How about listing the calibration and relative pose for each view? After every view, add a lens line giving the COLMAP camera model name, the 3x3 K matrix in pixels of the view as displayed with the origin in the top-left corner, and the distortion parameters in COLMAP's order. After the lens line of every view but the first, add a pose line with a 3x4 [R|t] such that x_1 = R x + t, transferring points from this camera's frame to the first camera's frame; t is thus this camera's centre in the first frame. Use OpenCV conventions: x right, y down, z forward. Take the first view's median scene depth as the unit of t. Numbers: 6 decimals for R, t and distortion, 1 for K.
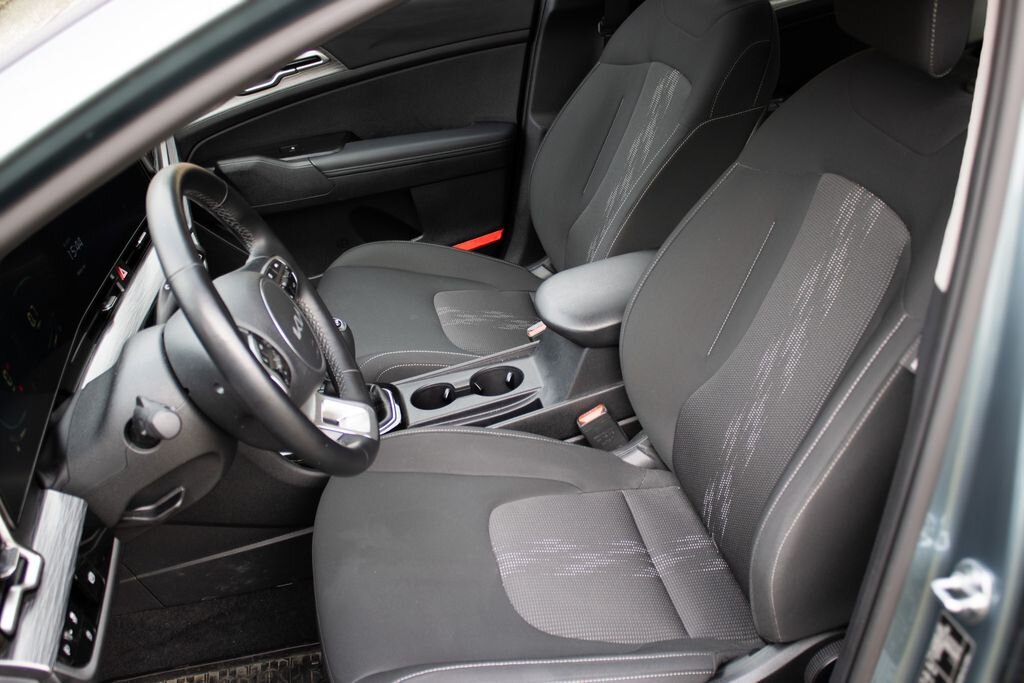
lens RADIAL K [[1092.8, 0, 512.0], [0, 1092.8, 341.5], [0, 0, 1]] dist [-0.127324, 0.171762]
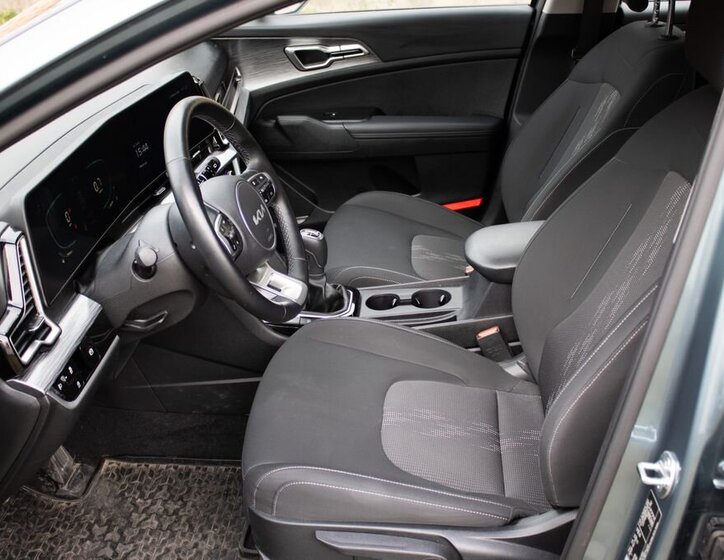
lens RADIAL K [[897.3, 0, 362.0], [0, 897.3, 280.0], [0, 0, 1]] dist [-0.097596, 0.009494]
pose [[0.960478, 0.167279, -0.222486, 0.156477], [-0.173520, 0.984792, -0.008659, 0.040013], [0.217654, 0.046923, 0.974897, -0.101602]]
